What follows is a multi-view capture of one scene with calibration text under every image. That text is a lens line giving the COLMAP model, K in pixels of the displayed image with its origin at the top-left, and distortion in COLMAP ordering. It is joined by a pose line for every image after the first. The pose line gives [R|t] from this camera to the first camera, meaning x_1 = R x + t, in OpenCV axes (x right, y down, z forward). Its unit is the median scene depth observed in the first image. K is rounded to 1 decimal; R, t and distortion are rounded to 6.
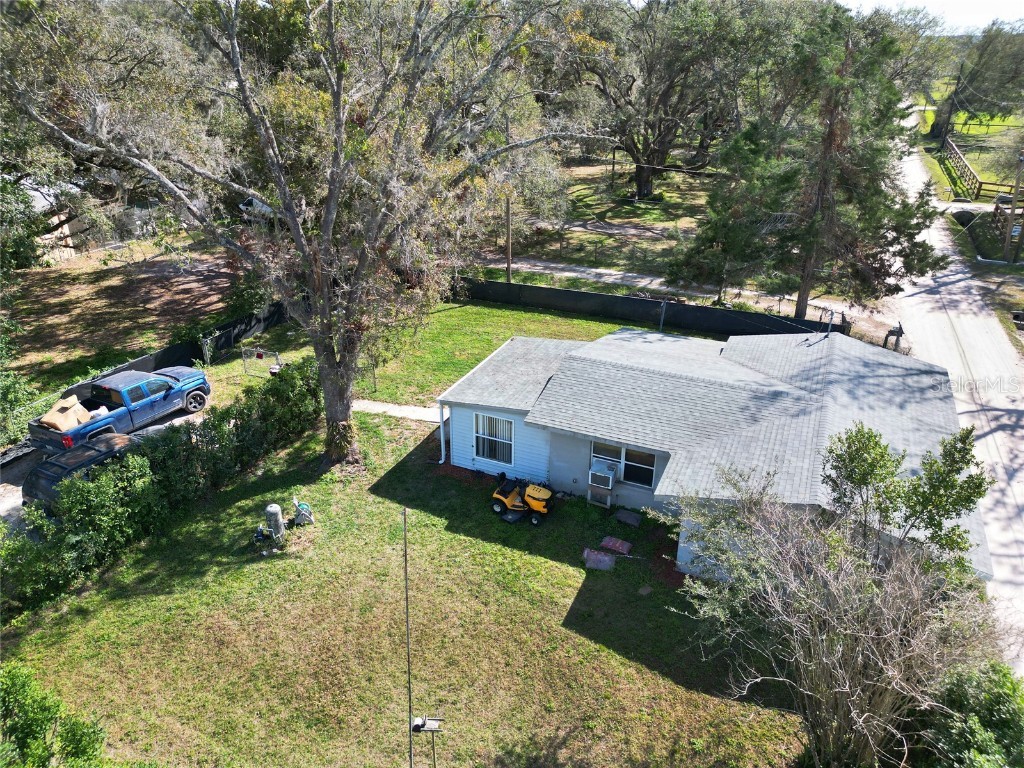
lens RADIAL K [[713.7, 0, 512.0], [0, 713.7, 384.0], [0, 0, 1]] dist [0.083992, -0.088867]
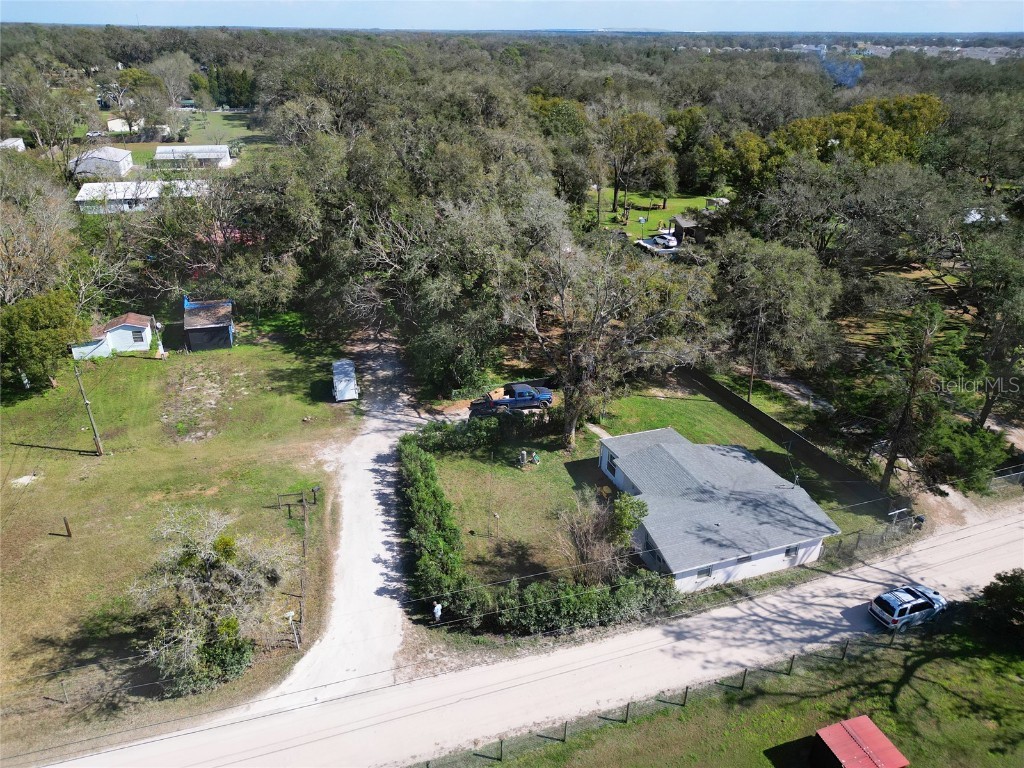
lens RADIAL K [[713.7, 0, 512.0], [0, 713.7, 384.0], [0, 0, 1]] dist [0.083992, -0.088867]
pose [[0.686643, 0.316929, -0.654276, 0.963655], [-0.316405, 0.940545, 0.123540, -0.285138], [0.654530, 0.122189, 0.746097, -0.788082]]
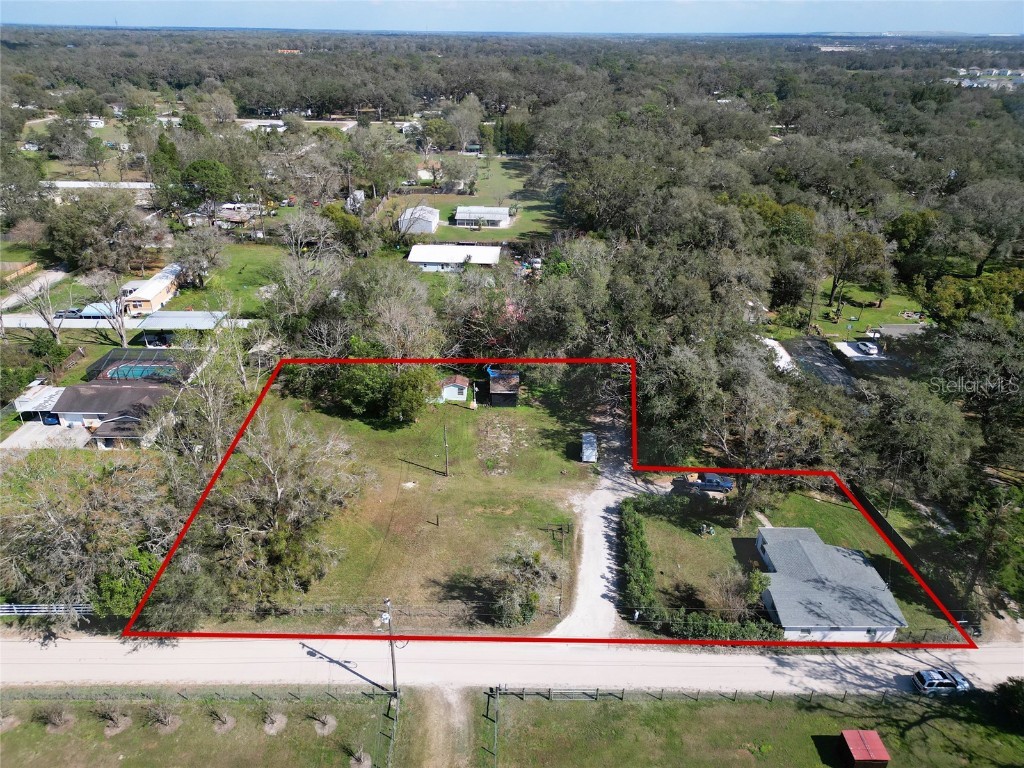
lens RADIAL K [[713.7, 0, 512.0], [0, 713.7, 384.0], [0, 0, 1]] dist [0.083992, -0.088867]
pose [[0.420439, 0.395096, -0.816781, 1.626161], [-0.396151, 0.889809, 0.226502, -0.755332], [0.816269, 0.228338, 0.530628, -1.638882]]
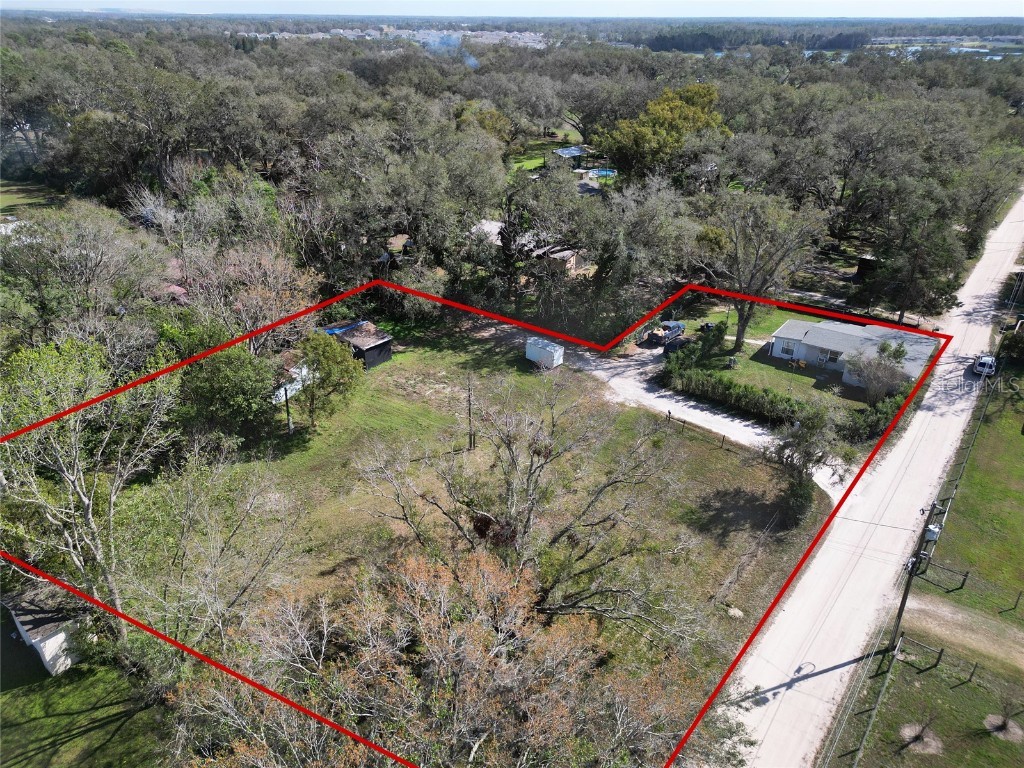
lens RADIAL K [[713.7, 0, 512.0], [0, 713.7, 384.0], [0, 0, 1]] dist [0.083992, -0.088867]
pose [[0.976913, 0.097054, -0.190322, -0.533848], [-0.092826, 0.995199, 0.031025, 0.218850], [0.192419, -0.012642, 0.981231, -2.215962]]
